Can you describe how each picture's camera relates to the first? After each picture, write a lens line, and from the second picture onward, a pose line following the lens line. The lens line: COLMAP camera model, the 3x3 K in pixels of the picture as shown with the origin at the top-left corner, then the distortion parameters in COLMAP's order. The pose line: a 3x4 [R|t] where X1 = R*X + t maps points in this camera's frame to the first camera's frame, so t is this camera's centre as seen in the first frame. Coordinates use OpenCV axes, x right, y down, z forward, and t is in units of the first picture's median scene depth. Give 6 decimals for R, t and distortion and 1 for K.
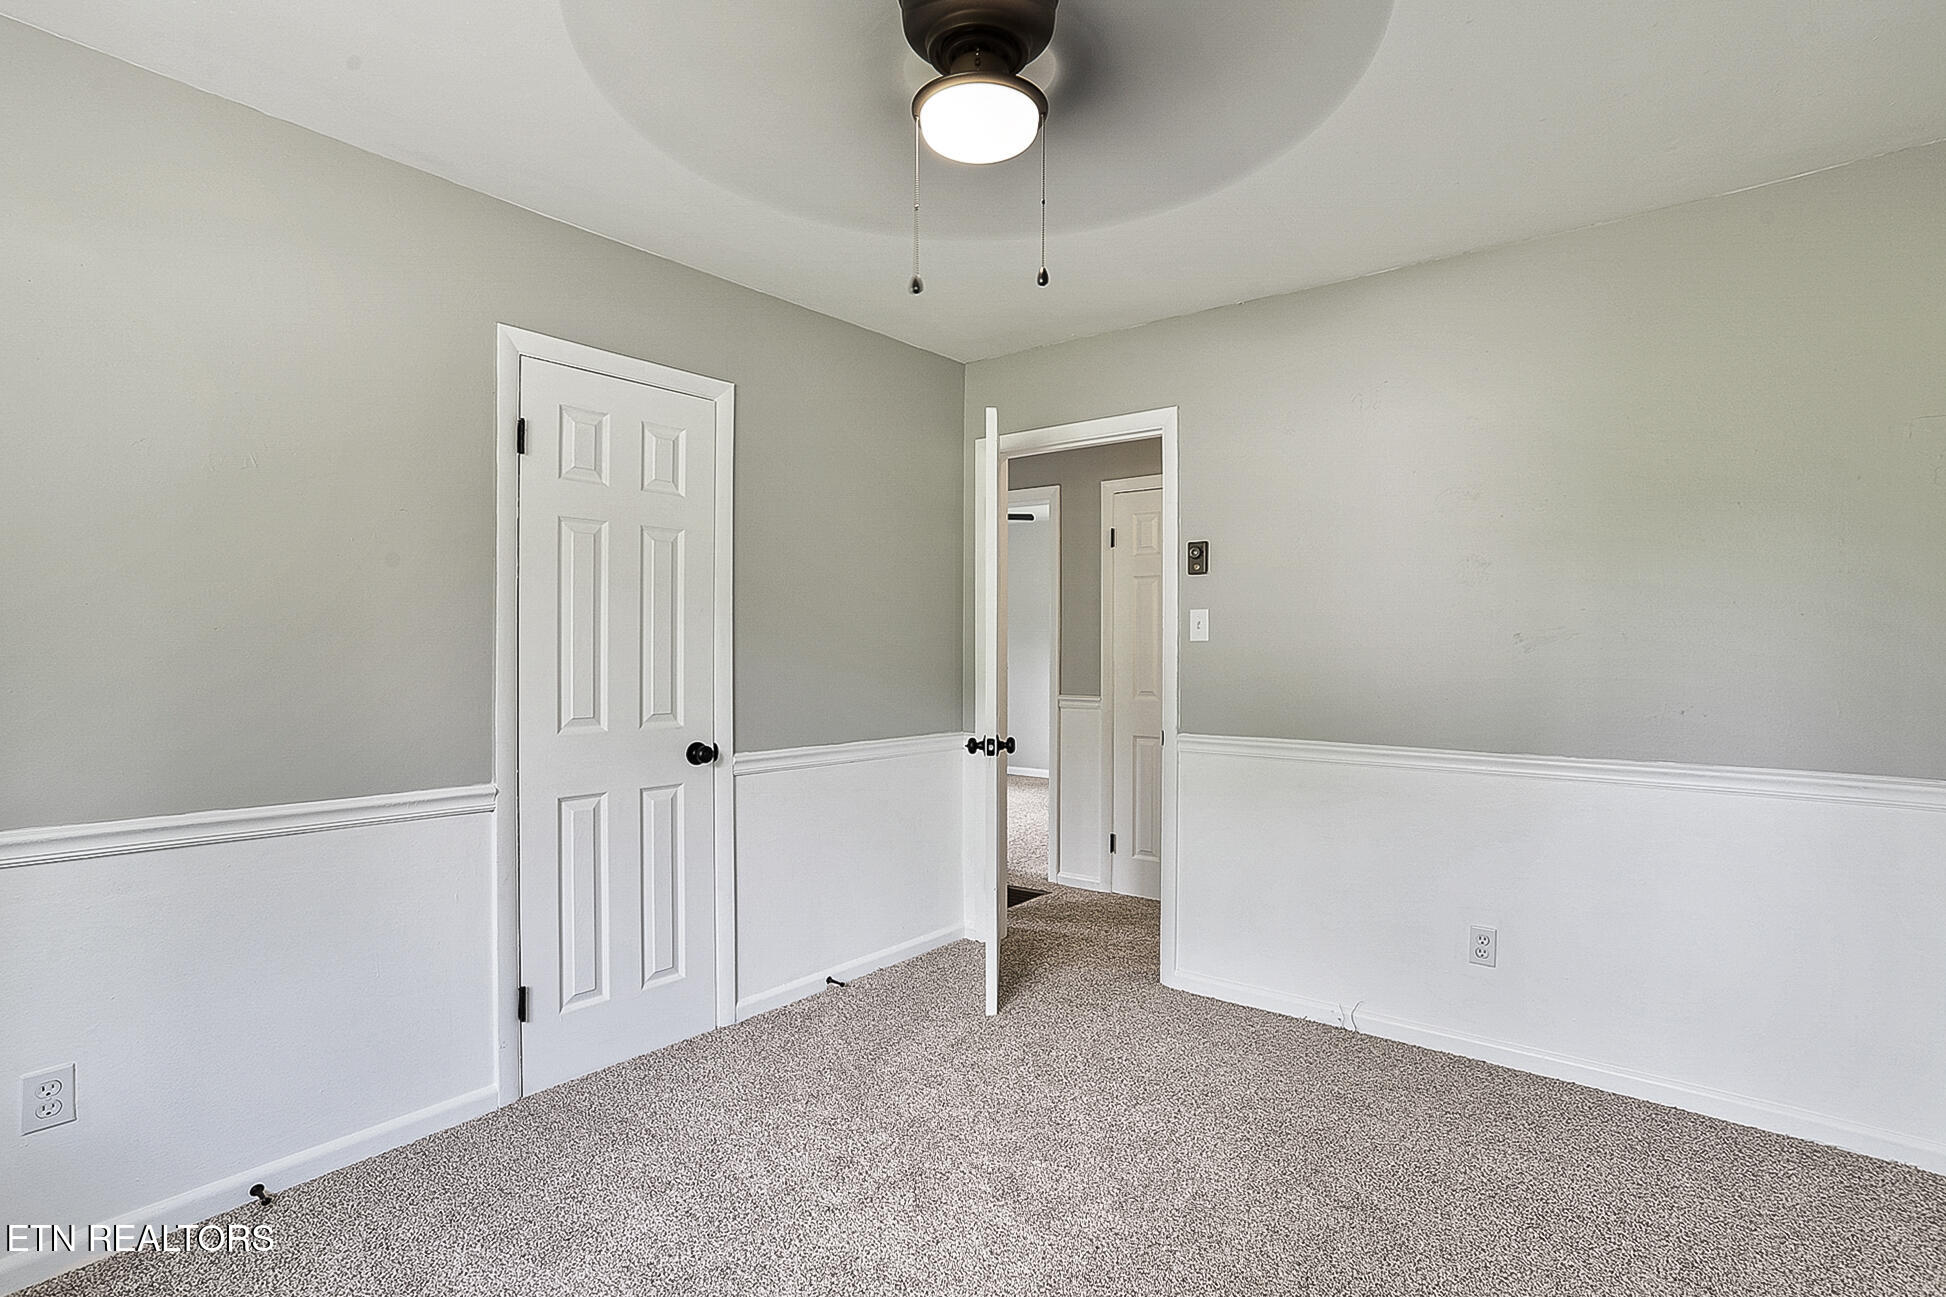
lens RADIAL K [[959.4, 0, 988.6], [0, 959.4, 643.3], [0, 0, 1]] dist [-0.041941, 0.023492]
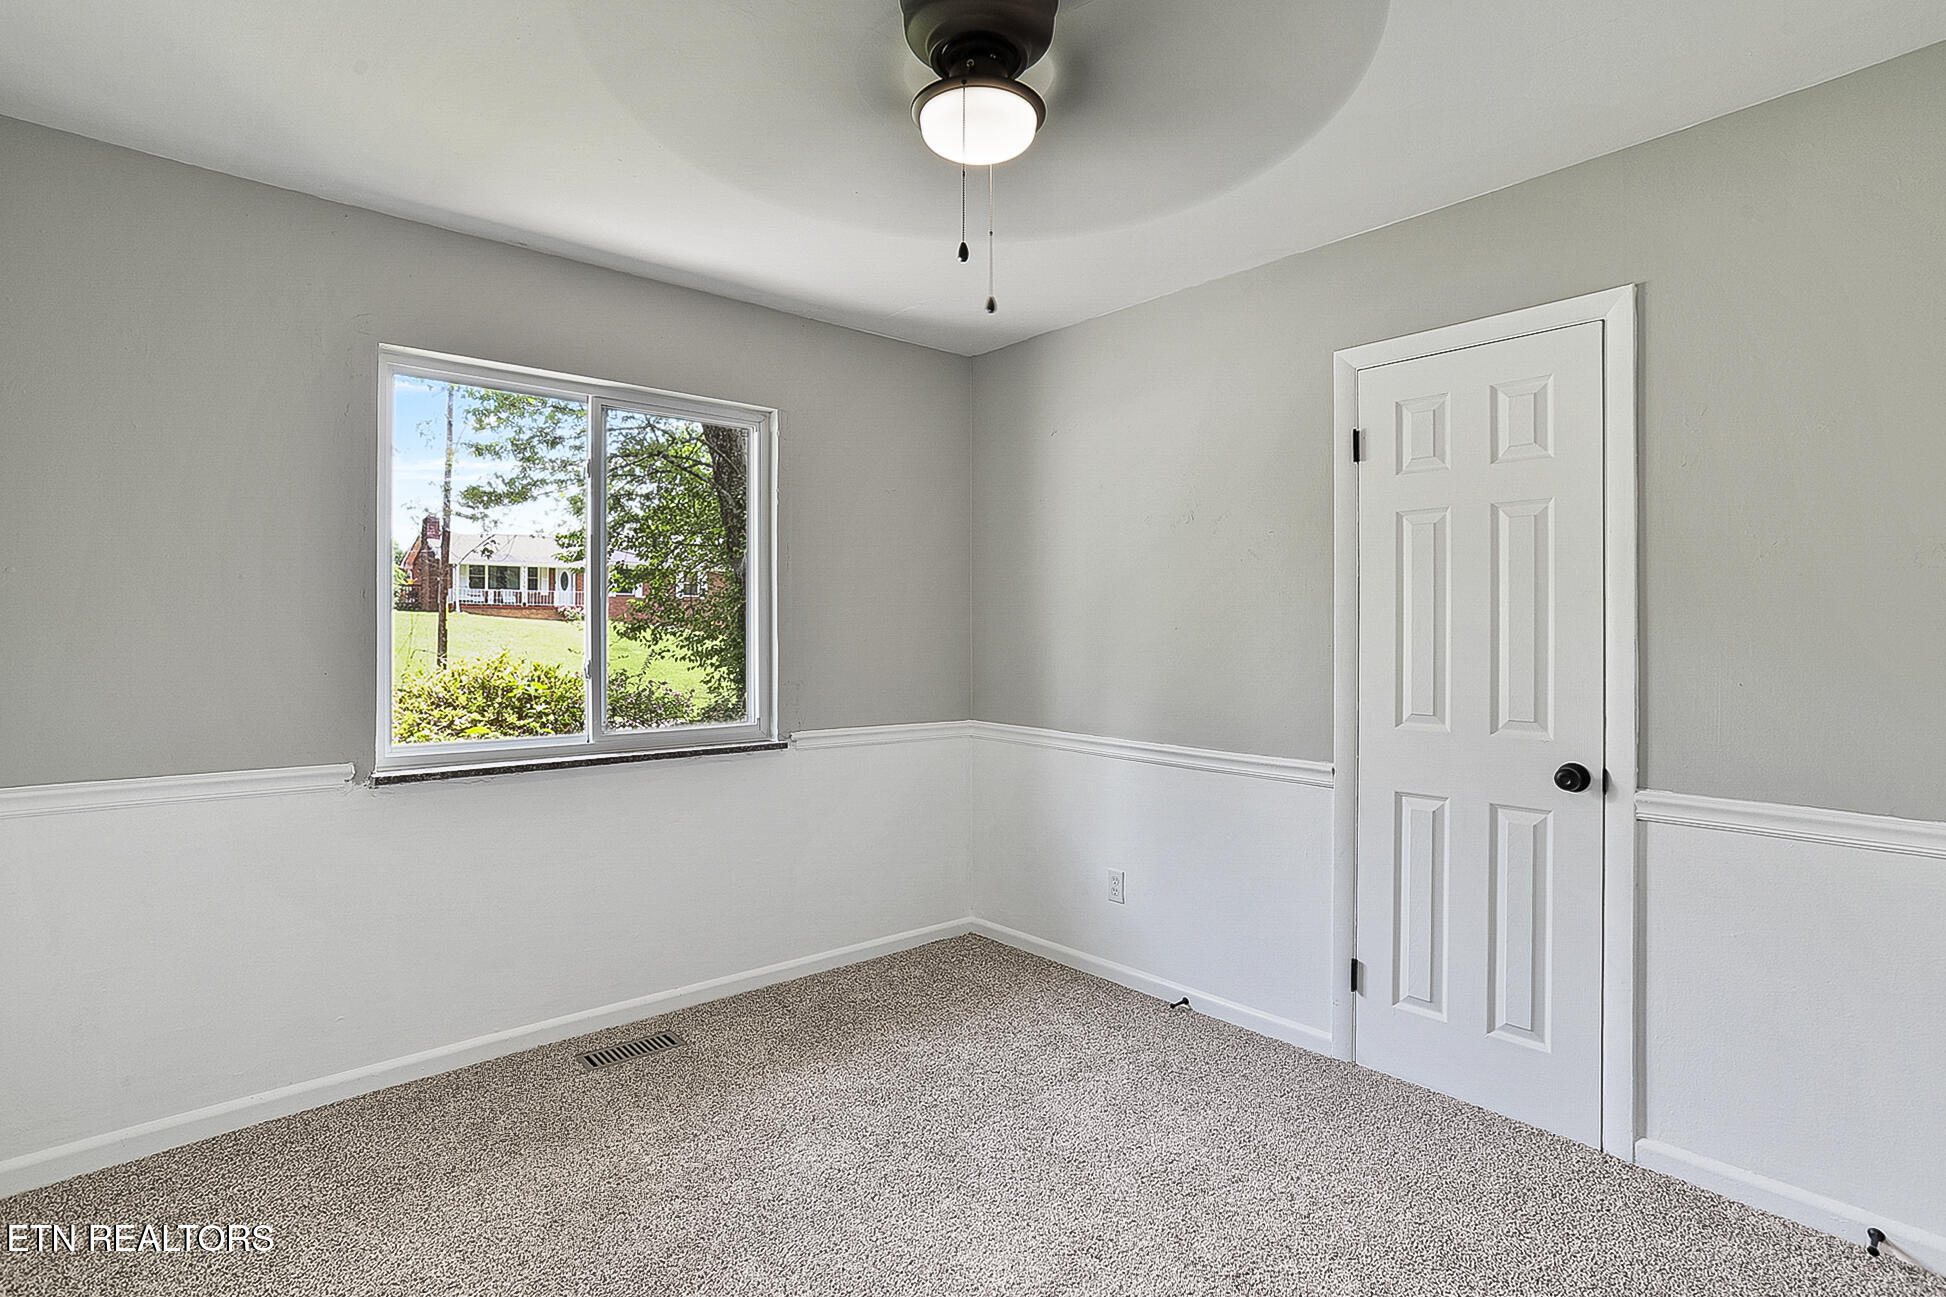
lens RADIAL K [[959.4, 0, 988.6], [0, 959.4, 643.3], [0, 0, 1]] dist [-0.041941, 0.023492]
pose [[-0.155772, 0.004230, -0.987784, 0.630380], [0.003344, 0.999987, 0.003755, -0.000074], [0.987787, -0.002718, -0.155784, 0.747010]]
